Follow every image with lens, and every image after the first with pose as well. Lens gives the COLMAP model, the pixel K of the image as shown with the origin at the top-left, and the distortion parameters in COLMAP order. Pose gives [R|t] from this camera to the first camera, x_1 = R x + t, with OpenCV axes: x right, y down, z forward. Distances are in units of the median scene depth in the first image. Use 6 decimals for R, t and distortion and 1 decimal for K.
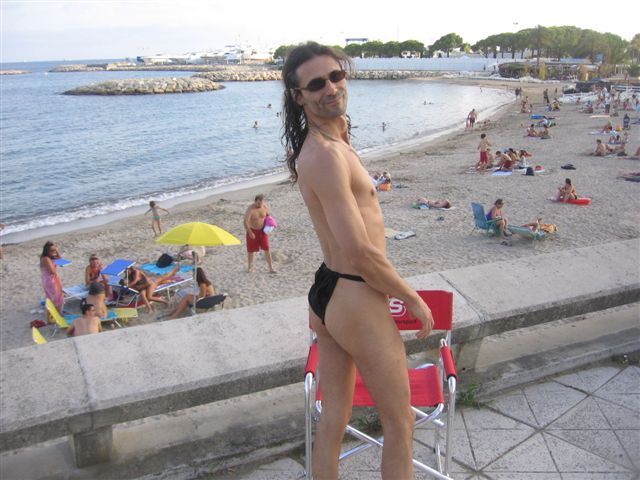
lens RADIAL K [[668.9, 0, 316.4], [0, 668.9, 235.5], [0, 0, 1]] dist [-0.111081, 0.000000]
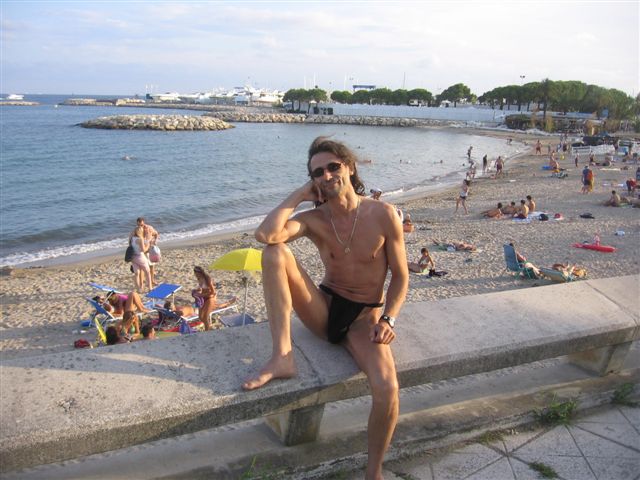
lens RADIAL K [[668.9, 0, 318.5], [0, 668.9, 238.4], [0, 0, 1]] dist [-0.111081, 0.000000]
pose [[0.999152, 0.041078, 0.002825, -0.058708], [-0.040830, 0.997304, -0.060972, 0.016355], [-0.005322, 0.060805, 0.998135, -0.010831]]
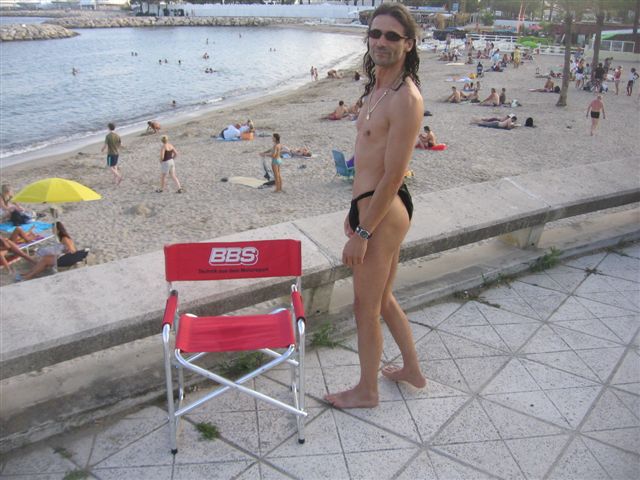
lens RADIAL K [[668.9, 0, 316.7], [0, 668.9, 234.4], [0, 0, 1]] dist [-0.111081, 0.000000]
pose [[0.979689, -0.043257, 0.195802, 0.003471], [0.028516, 0.996585, 0.077489, -0.001296], [-0.198485, -0.070331, 0.977577, -0.009527]]
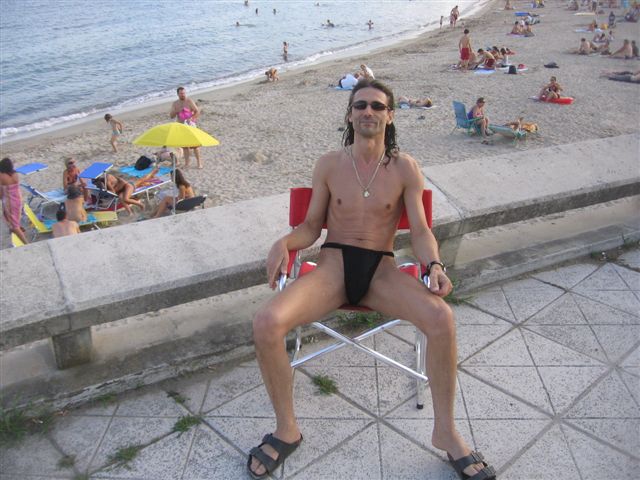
lens RADIAL K [[668.9, 0, 316.7], [0, 668.9, 235.1], [0, 0, 1]] dist [-0.111081, 0.000000]
pose [[0.999531, -0.012336, 0.028026, 0.000861], [0.008101, 0.989181, 0.146479, 0.001441], [-0.029530, -0.146183, 0.988817, 0.003811]]
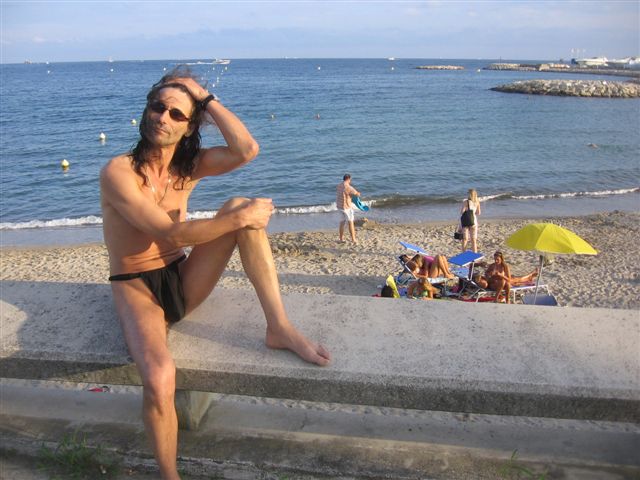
lens RADIAL K [[668.9, 0, 309.9], [0, 668.9, 228.3], [0, 0, 1]] dist [-0.111081, 0.000000]
pose [[0.807610, 0.154104, -0.569226, 0.051223], [-0.160569, 0.986246, 0.039189, 0.002277], [0.567436, 0.059750, 0.821247, 0.060882]]
